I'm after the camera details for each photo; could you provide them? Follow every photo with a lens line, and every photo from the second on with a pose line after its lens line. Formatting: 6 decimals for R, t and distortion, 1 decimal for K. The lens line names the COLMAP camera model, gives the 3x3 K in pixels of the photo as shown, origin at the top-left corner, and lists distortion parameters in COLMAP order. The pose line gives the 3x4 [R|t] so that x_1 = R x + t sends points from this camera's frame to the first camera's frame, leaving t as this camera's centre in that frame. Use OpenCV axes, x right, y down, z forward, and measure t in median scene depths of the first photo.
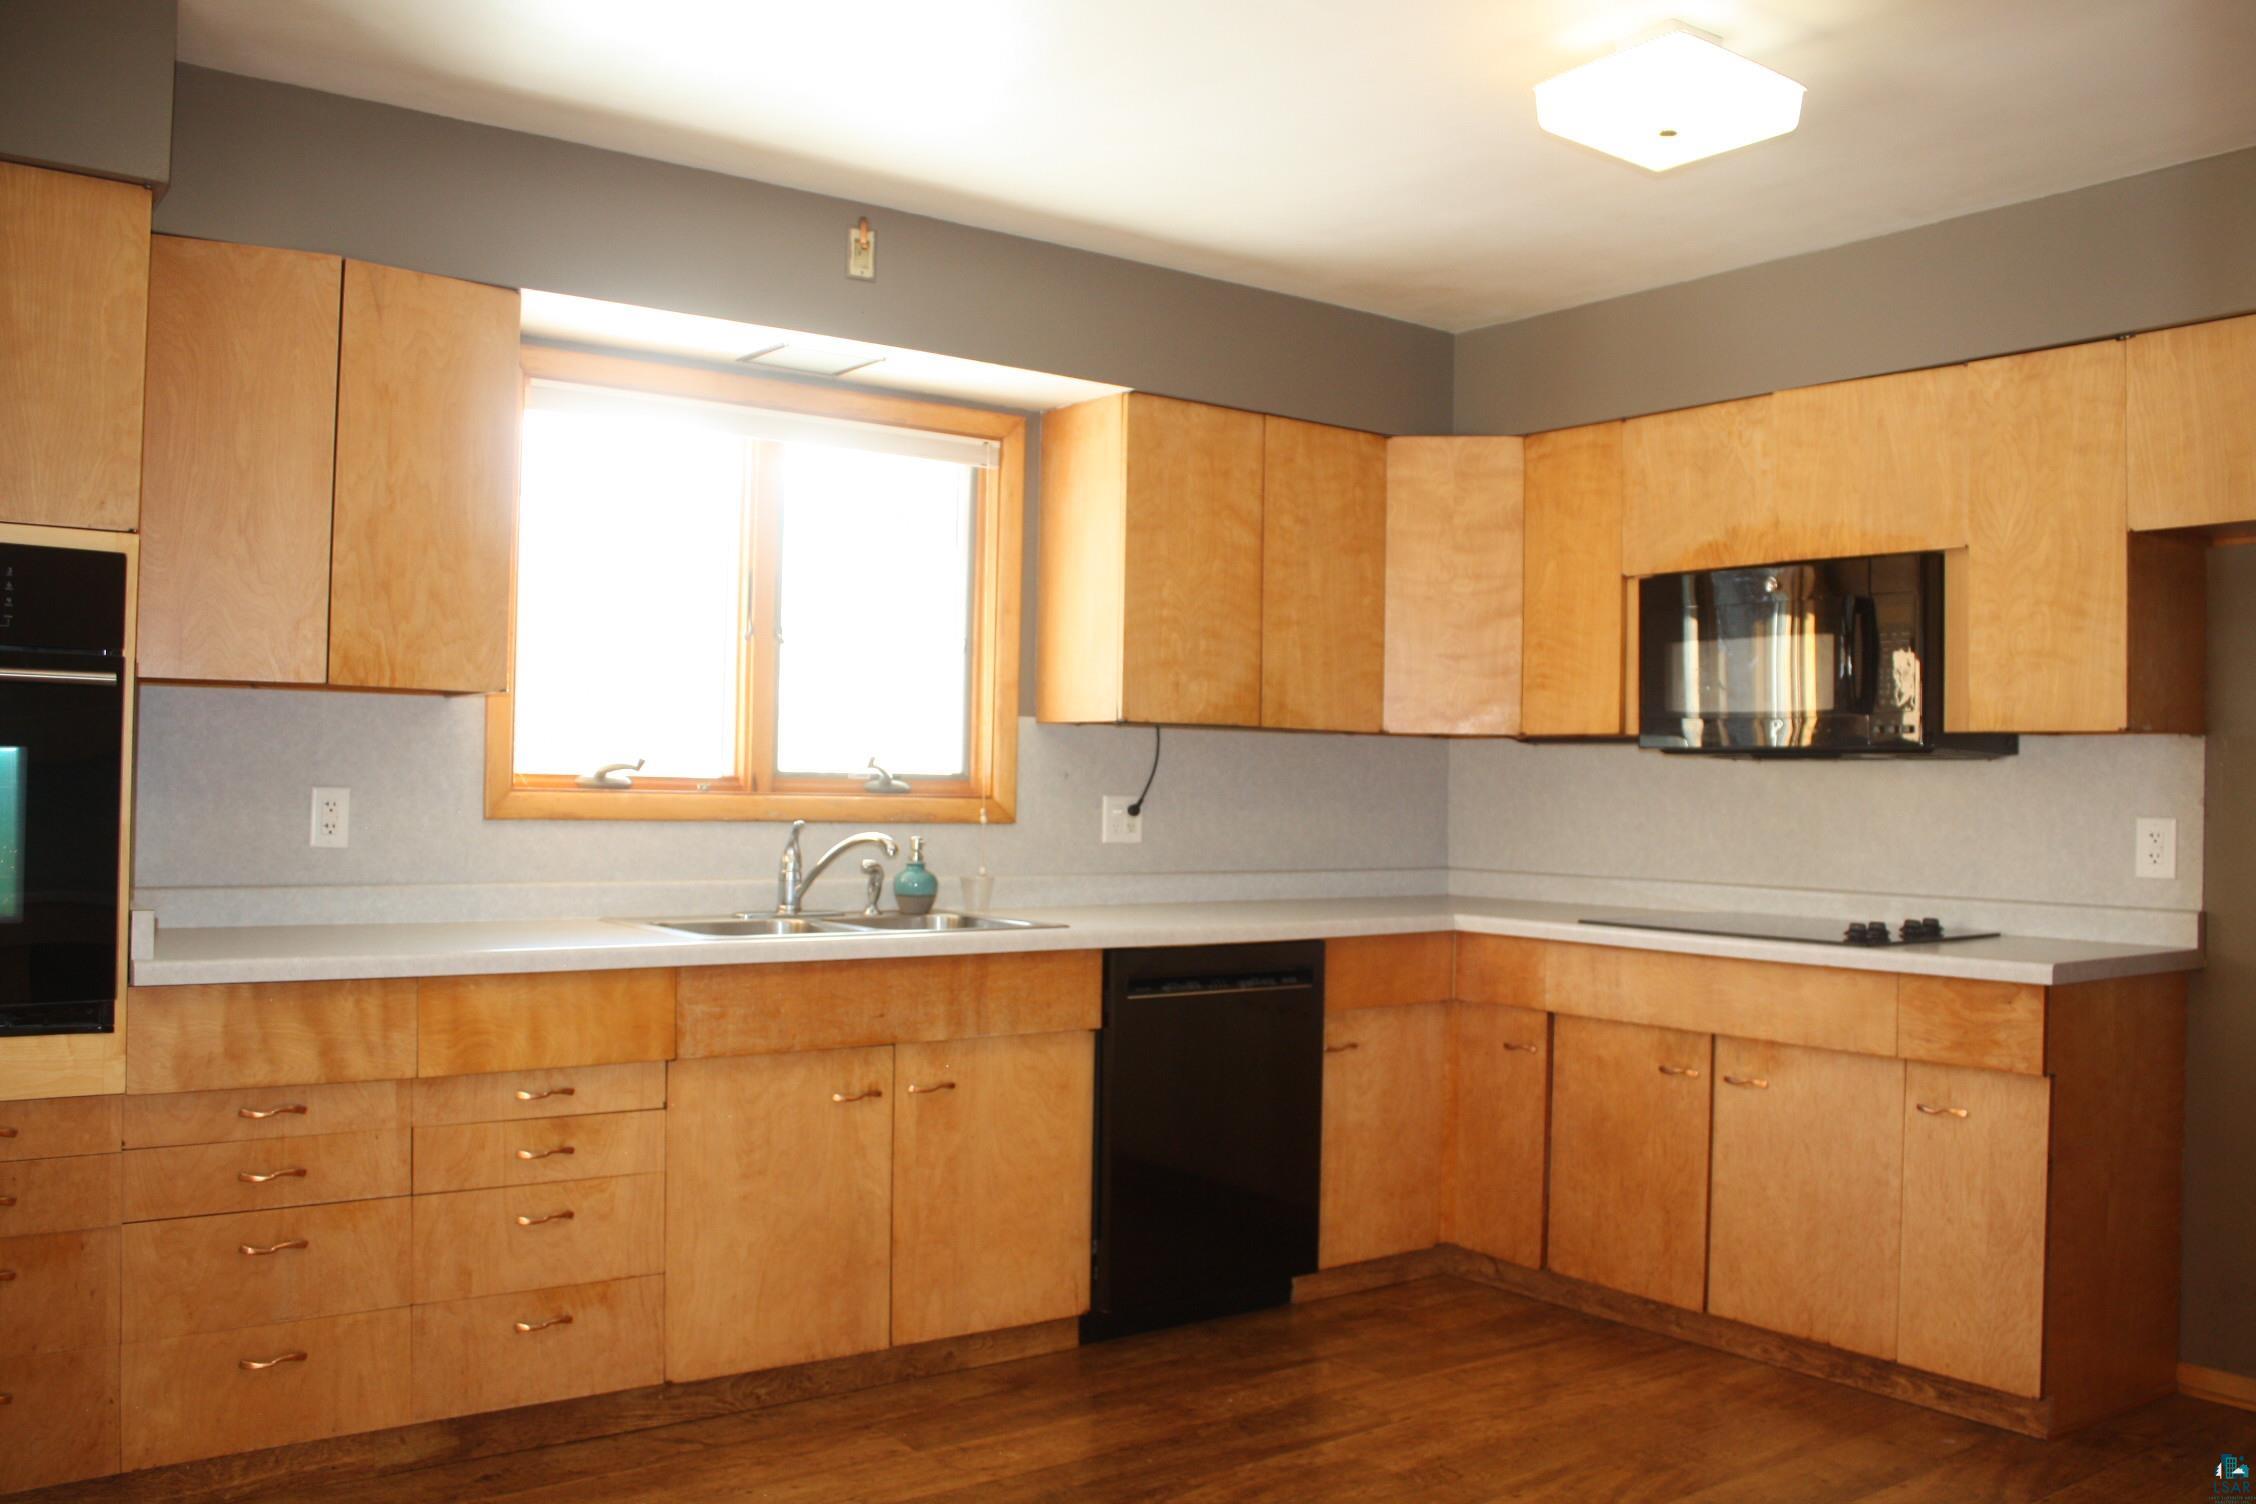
lens RADIAL K [[1922.4, 0, 1124.0], [0, 1922.4, 754.5], [0, 0, 1]] dist [-0.157087, 0.142301]
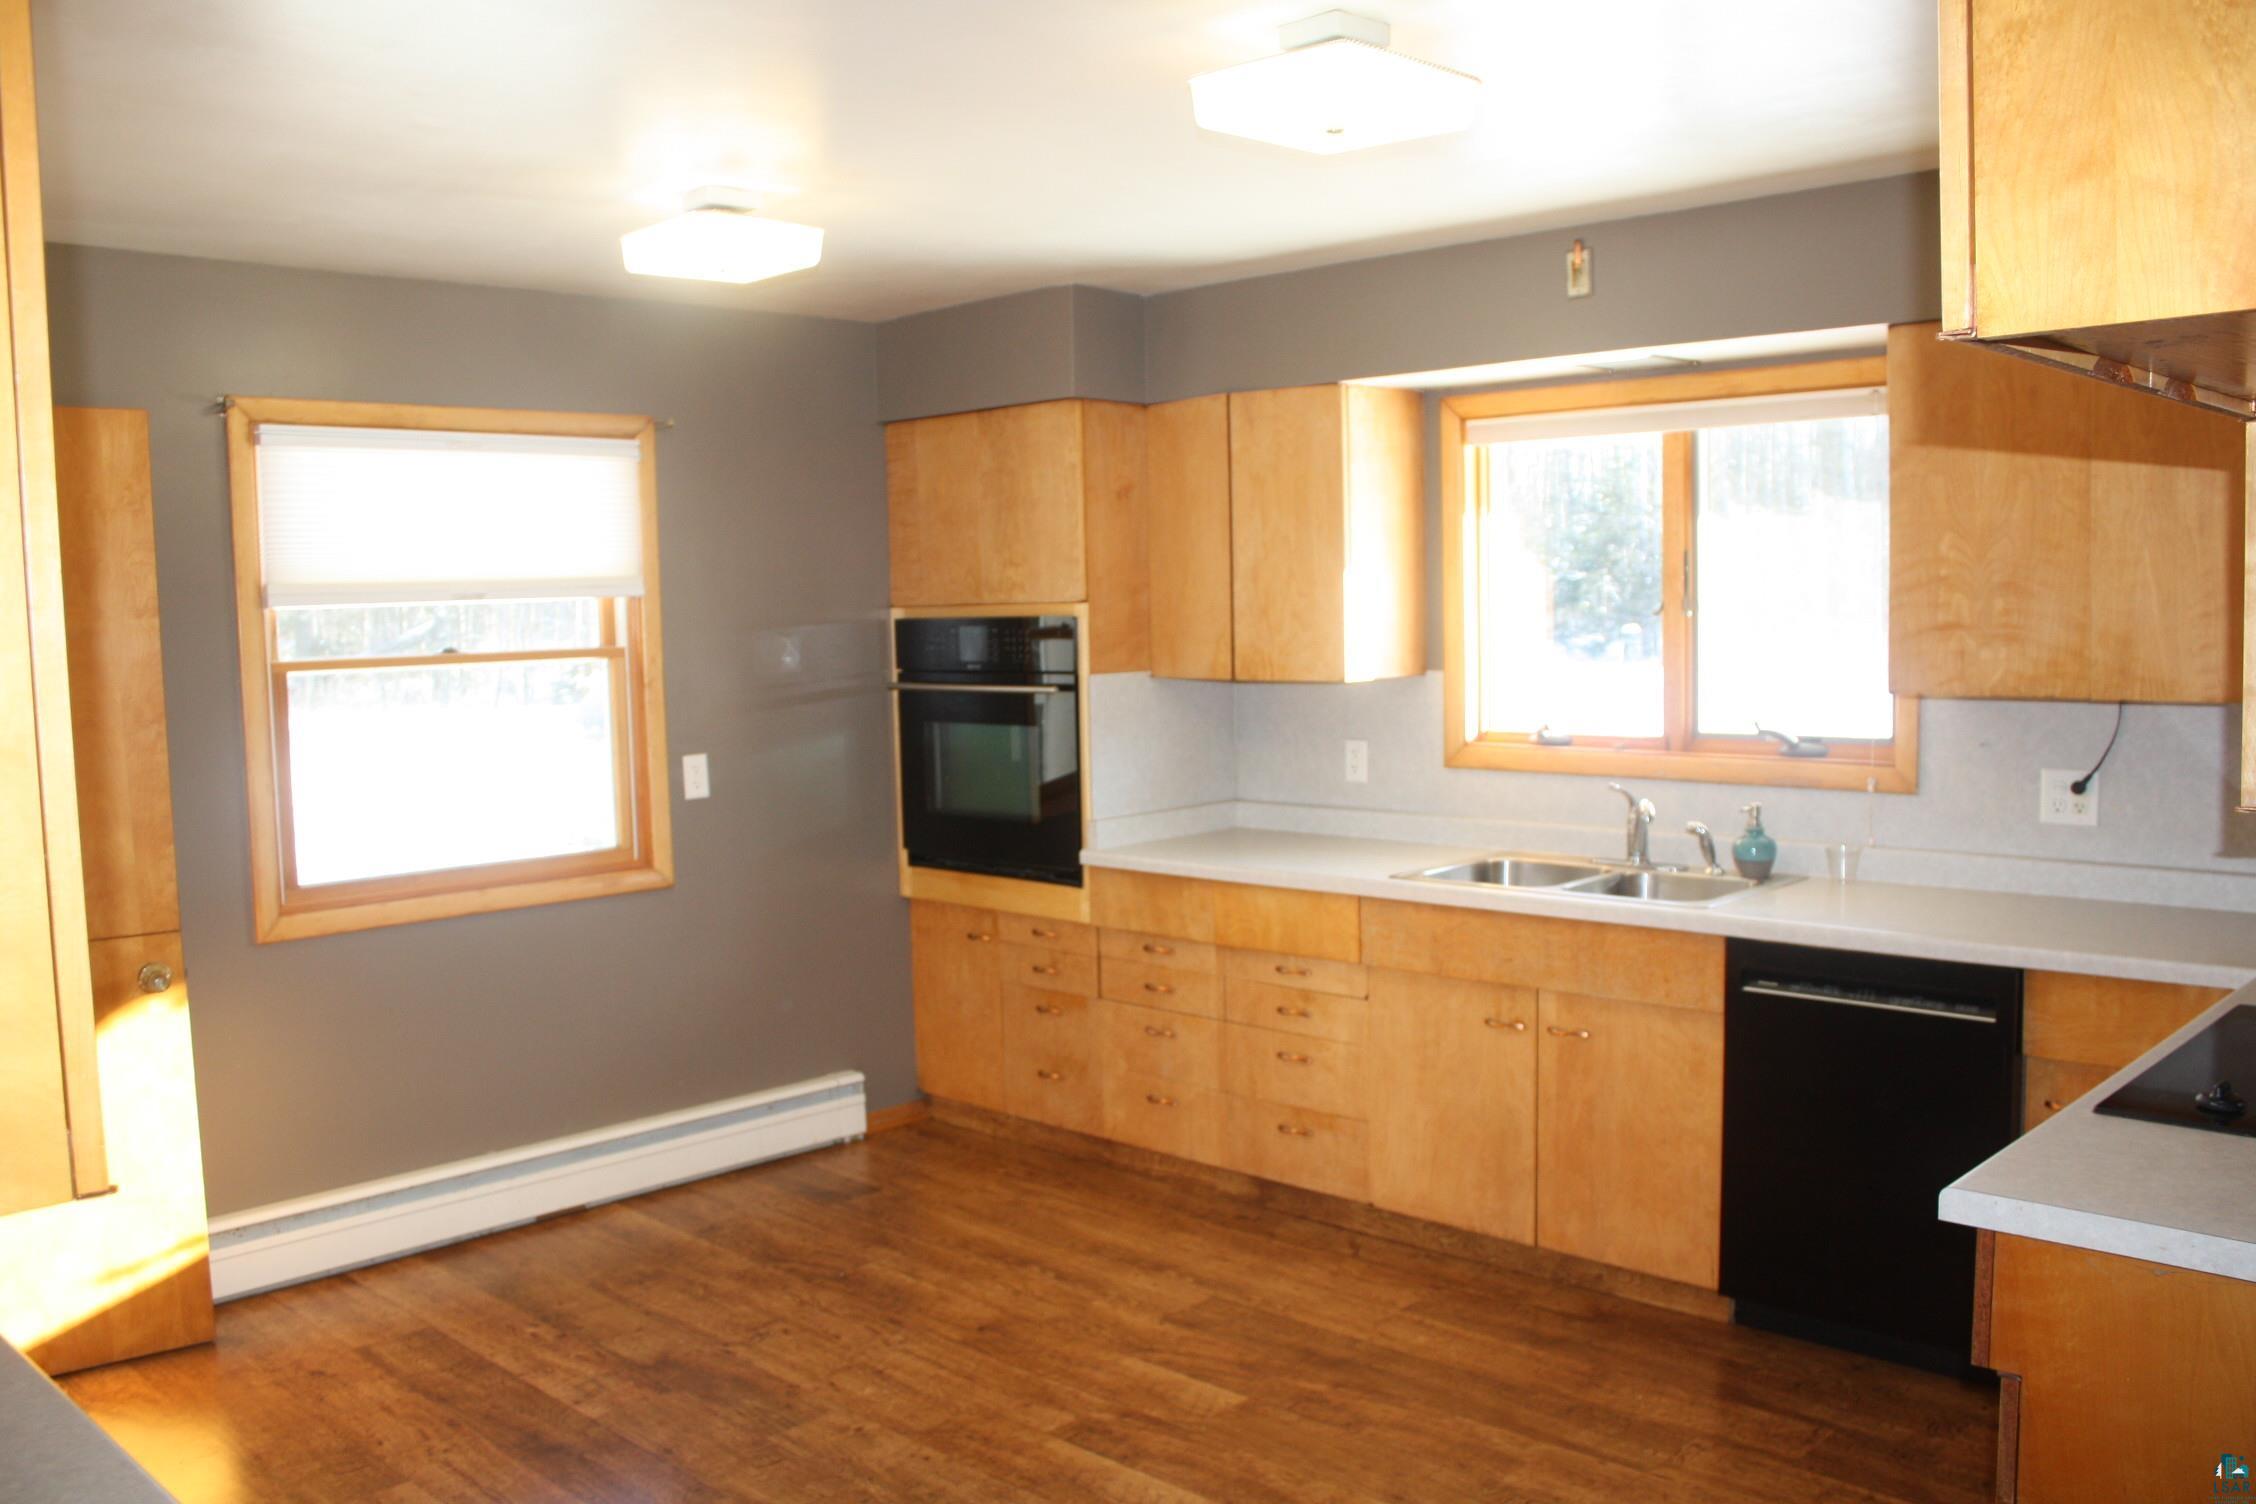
lens RADIAL K [[1922.4, 0, 1126.2], [0, 1922.4, 747.4], [0, 0, 1]] dist [-0.157087, 0.142301]
pose [[0.161271, 0.056347, -0.985300, 0.932956], [0.041156, 0.997116, 0.063759, -0.073079], [0.986052, -0.050834, 0.158487, 0.568429]]
